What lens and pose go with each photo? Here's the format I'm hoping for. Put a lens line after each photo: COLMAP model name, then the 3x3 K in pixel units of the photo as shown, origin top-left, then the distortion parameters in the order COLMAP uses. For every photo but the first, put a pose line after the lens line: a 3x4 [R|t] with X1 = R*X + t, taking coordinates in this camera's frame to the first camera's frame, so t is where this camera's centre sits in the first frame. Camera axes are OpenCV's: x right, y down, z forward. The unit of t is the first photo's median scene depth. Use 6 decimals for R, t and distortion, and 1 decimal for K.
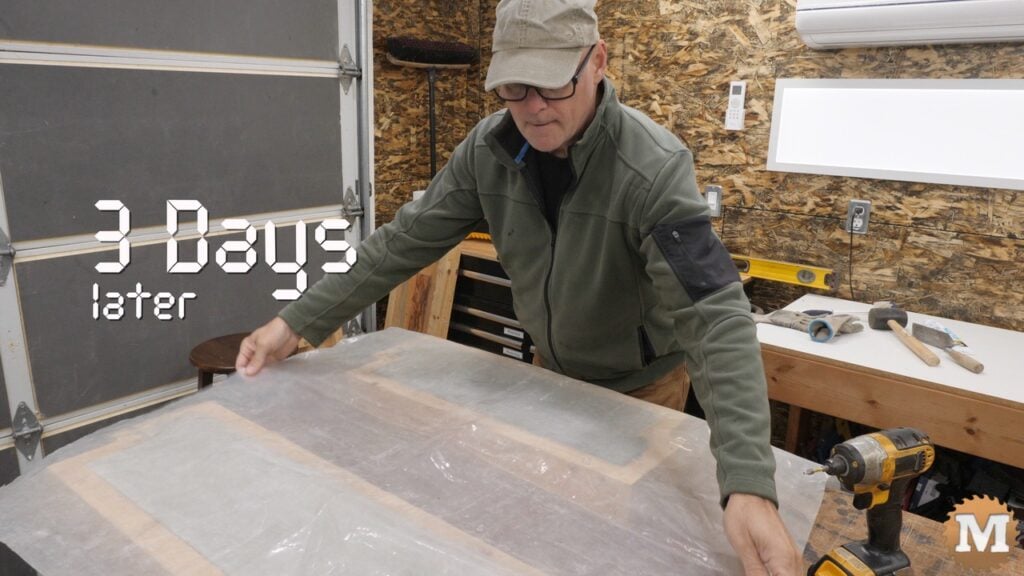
lens RADIAL K [[725.4, 0, 512.0], [0, 725.4, 288.0], [0, 0, 1]] dist [0.004945, -0.002058]
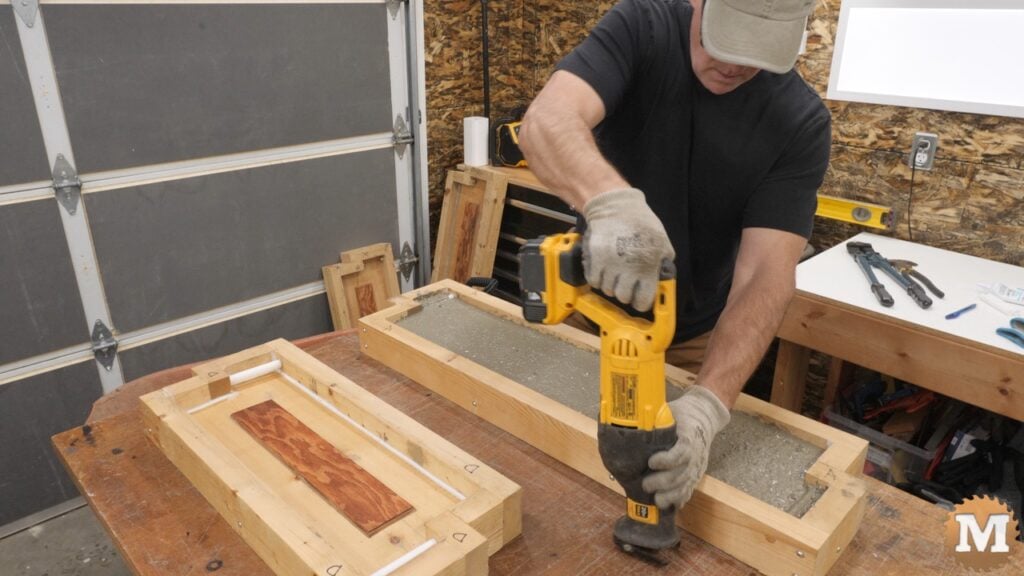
lens RADIAL K [[725.4, 0, 512.0], [0, 725.4, 288.0], [0, 0, 1]] dist [0.004945, -0.002058]
pose [[0.991415, 0.029966, -0.127274, 0.072093], [-0.014066, 0.992178, 0.124035, -0.029531], [0.129996, -0.121180, 0.984082, -0.000586]]
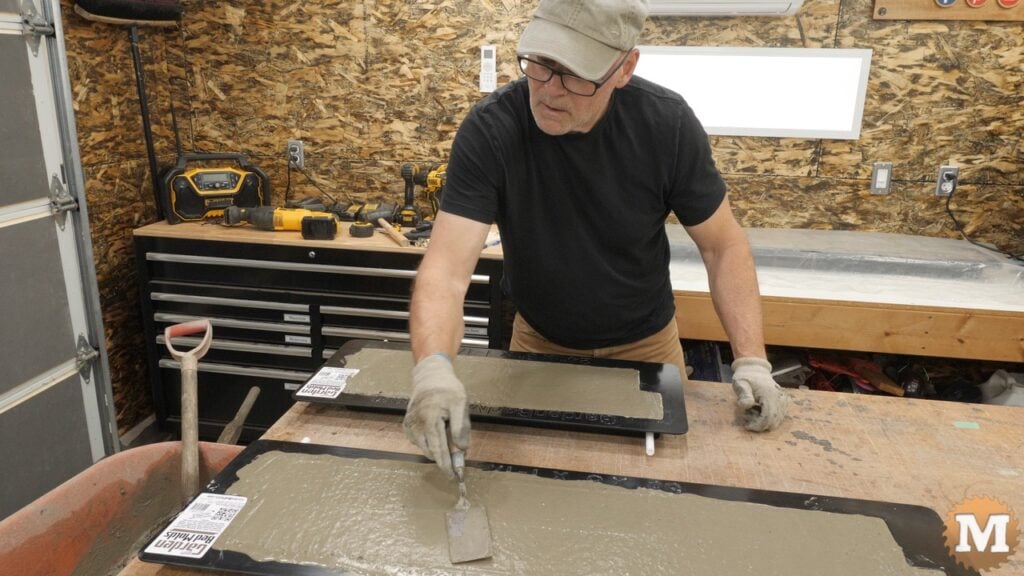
lens RADIAL K [[725.4, 0, 512.0], [0, 725.4, 288.0], [0, 0, 1]] dist [0.004945, -0.002058]
pose [[0.855228, -0.154746, 0.494609, -0.226268], [0.130210, 0.987927, 0.083943, -0.019356], [-0.501628, -0.007387, 0.865052, 0.062894]]
